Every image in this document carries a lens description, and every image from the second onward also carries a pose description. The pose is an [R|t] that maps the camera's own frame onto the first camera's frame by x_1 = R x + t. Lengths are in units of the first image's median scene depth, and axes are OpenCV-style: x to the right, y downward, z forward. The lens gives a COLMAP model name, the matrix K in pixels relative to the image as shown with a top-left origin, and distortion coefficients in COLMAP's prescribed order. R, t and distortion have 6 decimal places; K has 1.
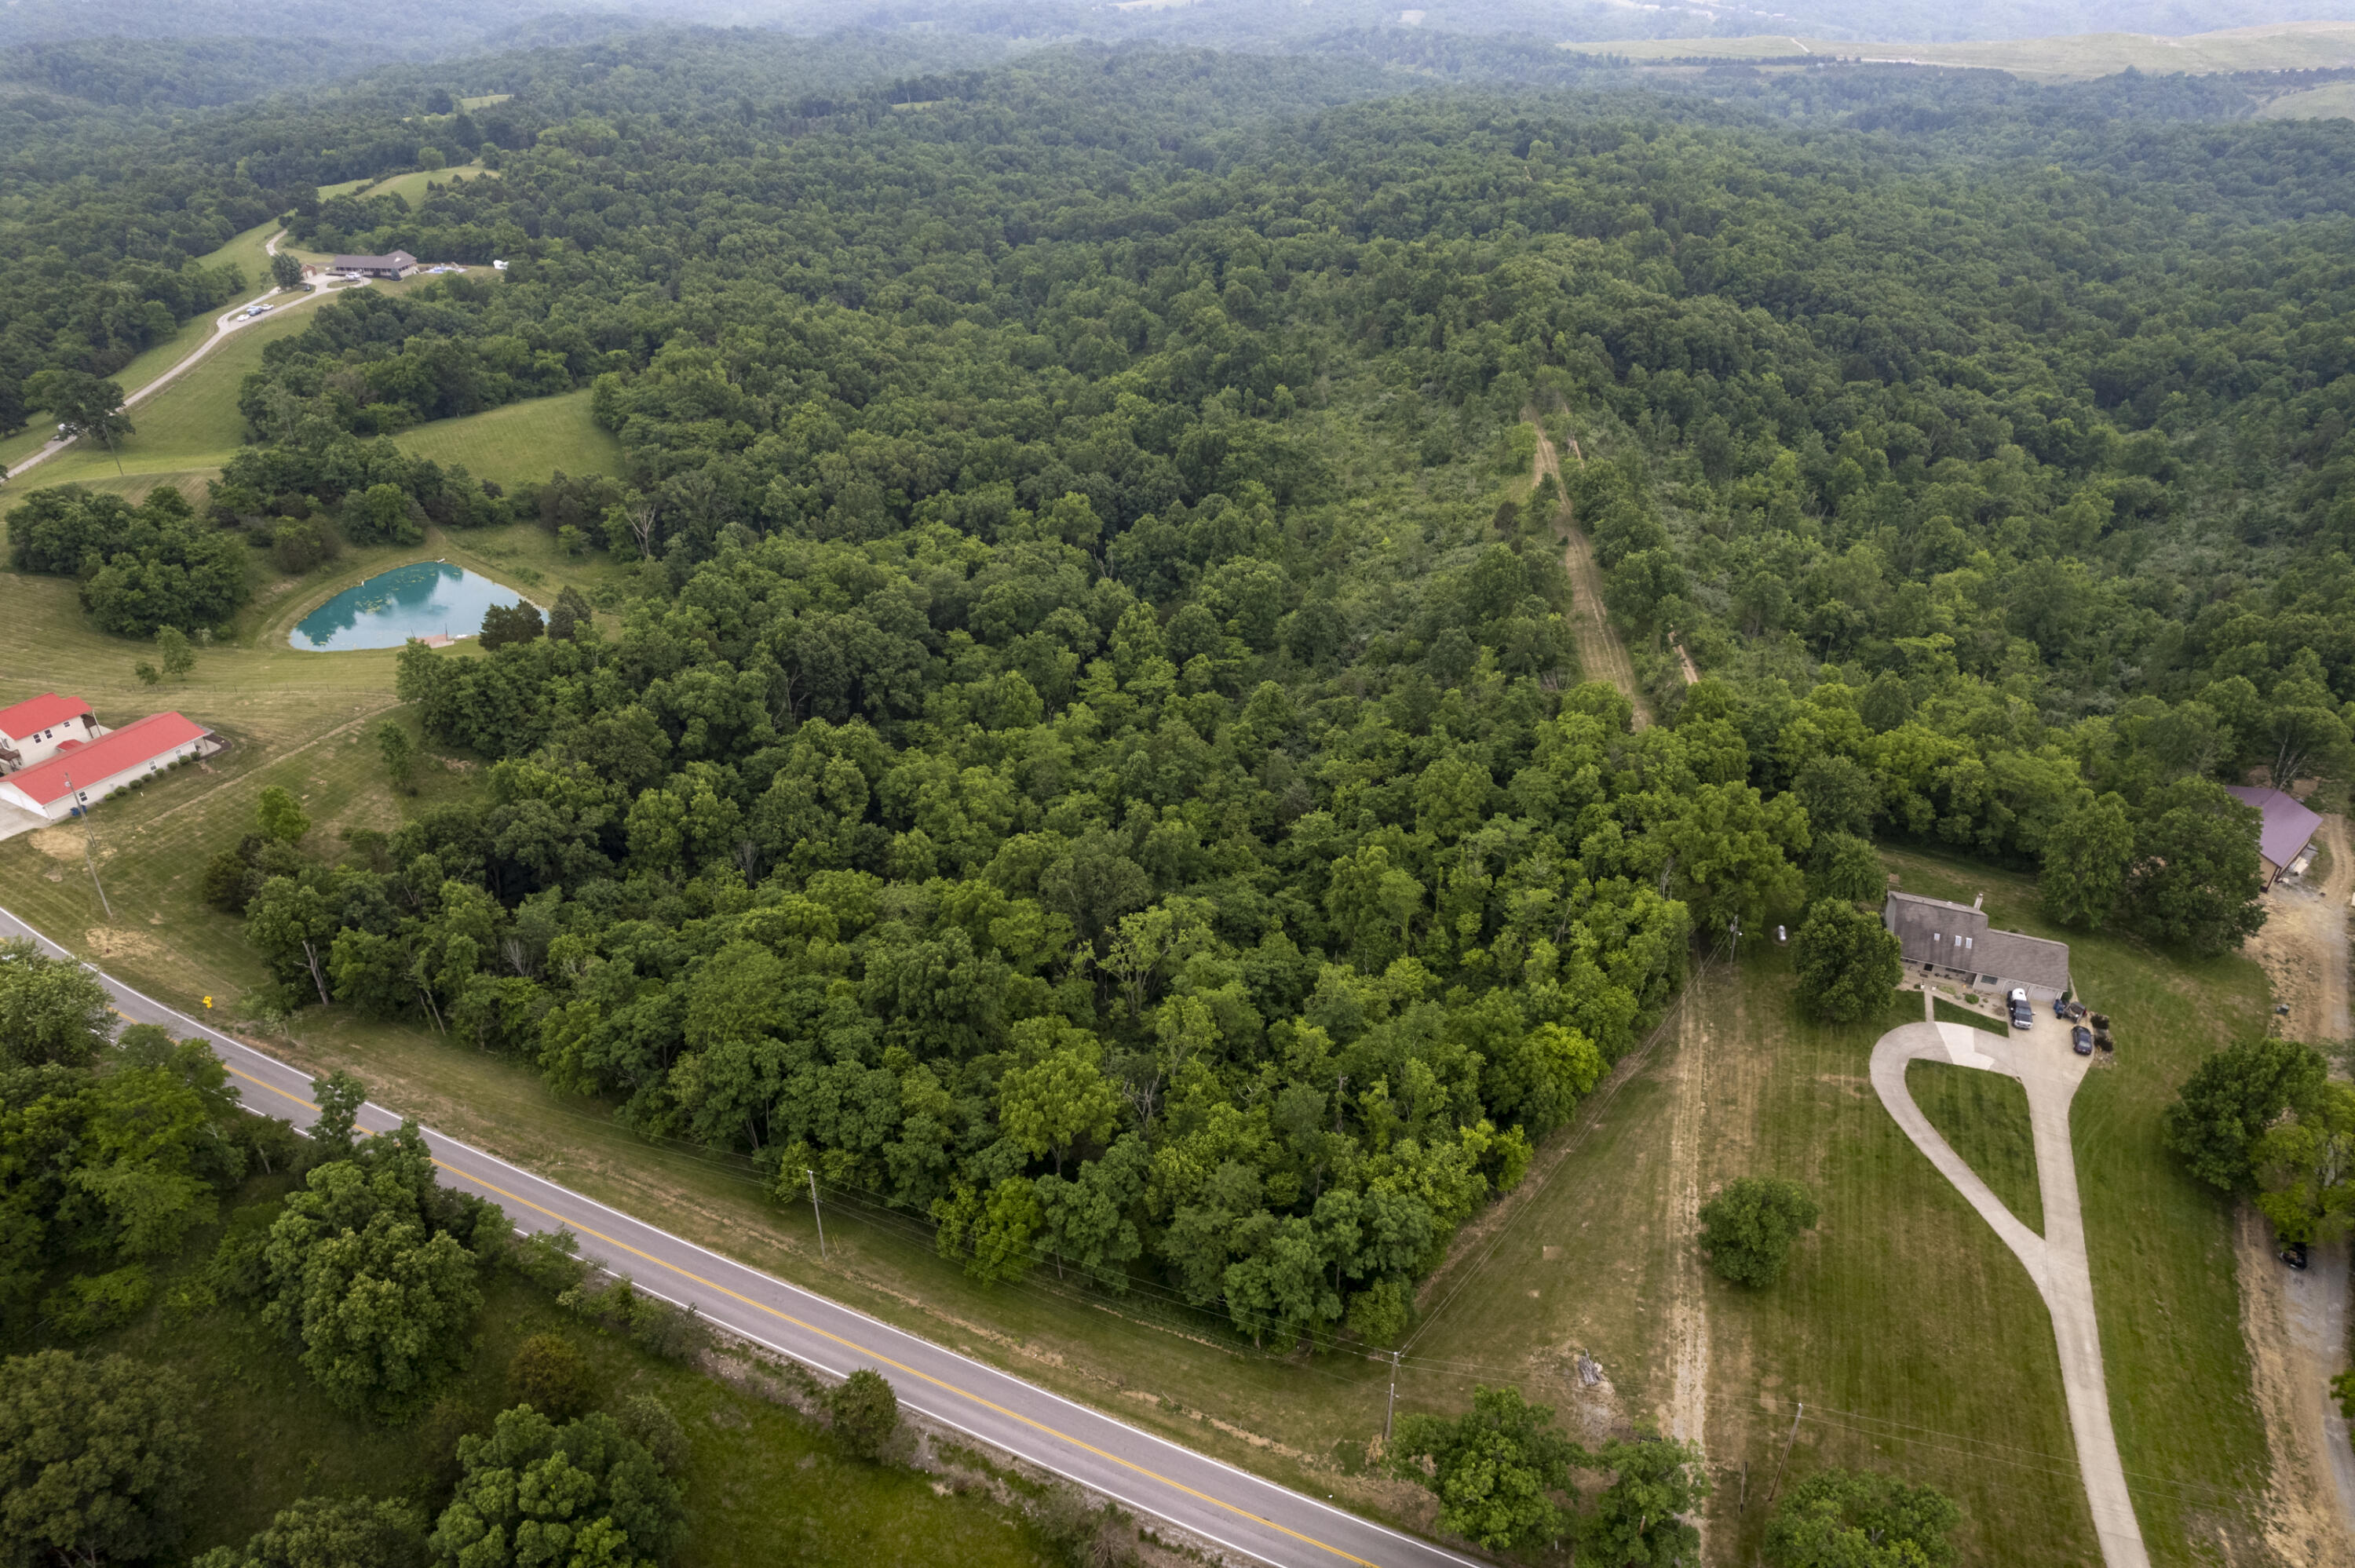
lens RADIAL K [[1510.4, 0, 1177.5], [0, 1510.4, 784.0], [0, 0, 1]] dist [-0.088082, 0.079088]
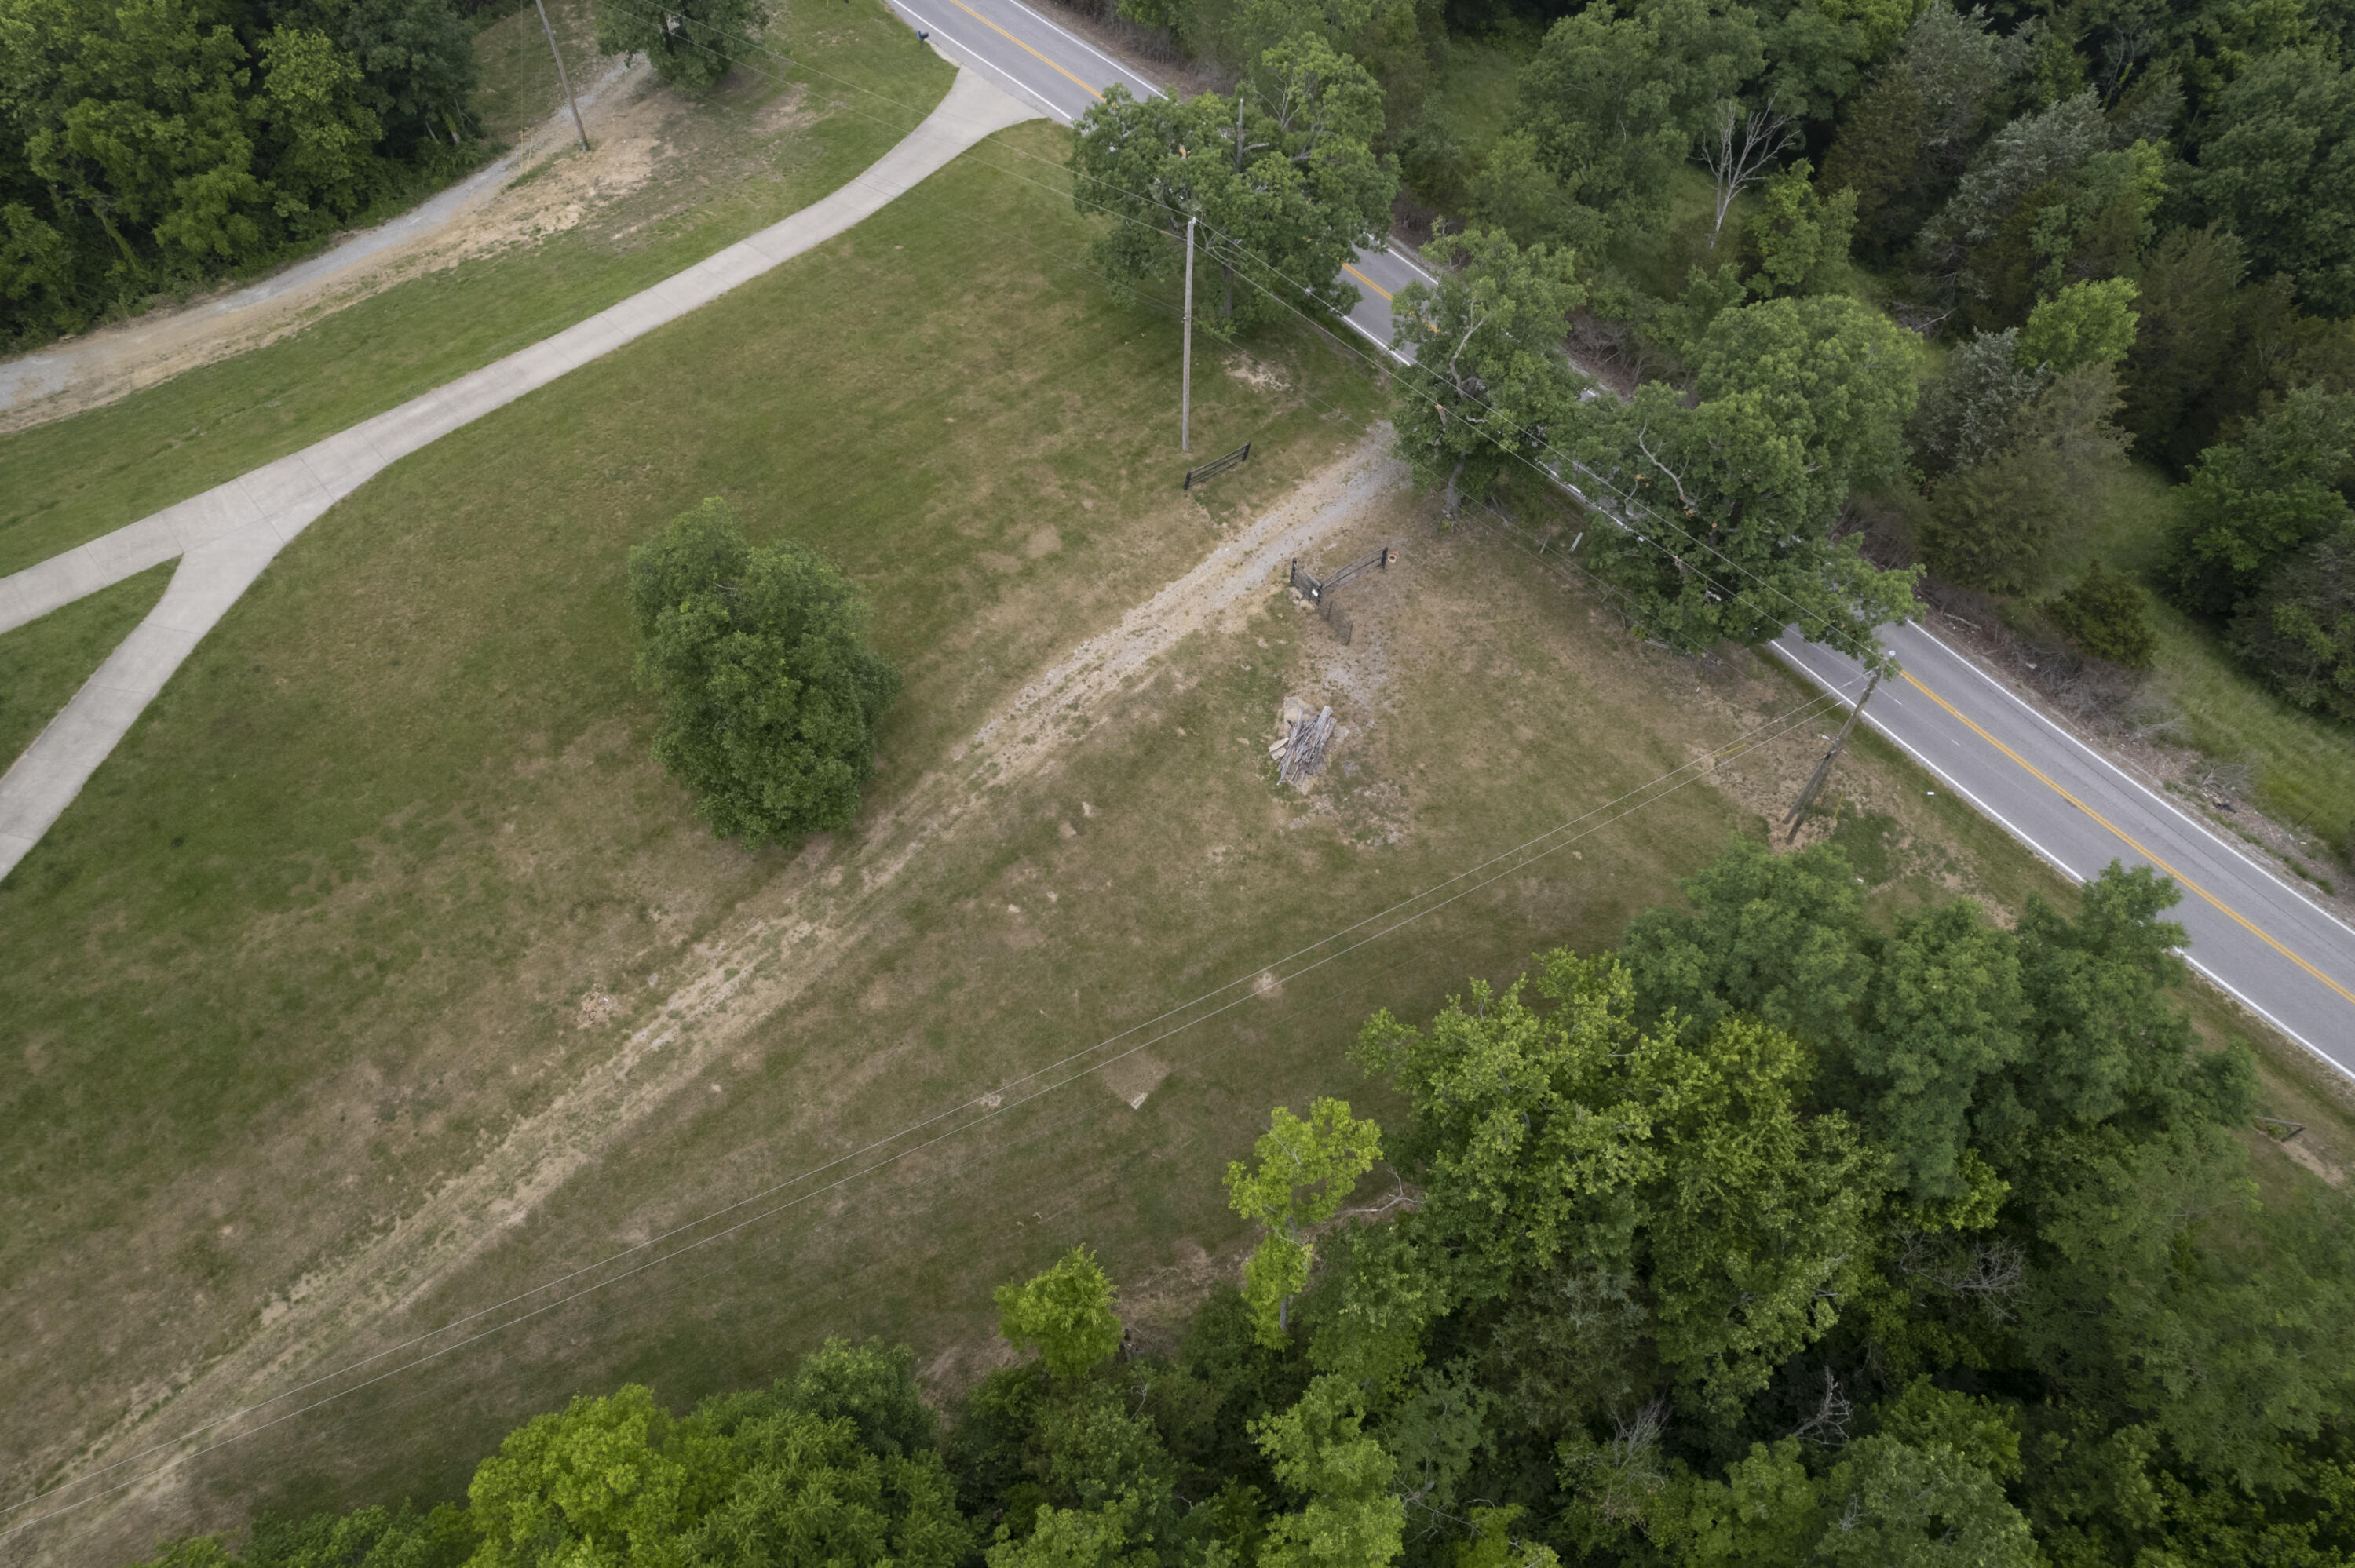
lens RADIAL K [[1498.8, 0, 1177.7], [0, 1498.8, 807.4], [0, 0, 1]] dist [-0.087073, 0.077031]
pose [[-0.902536, -0.348764, 0.252573, 0.120104], [0.212862, 0.148527, 0.965727, -0.028876], [-0.374325, 0.925367, -0.059812, 0.663170]]
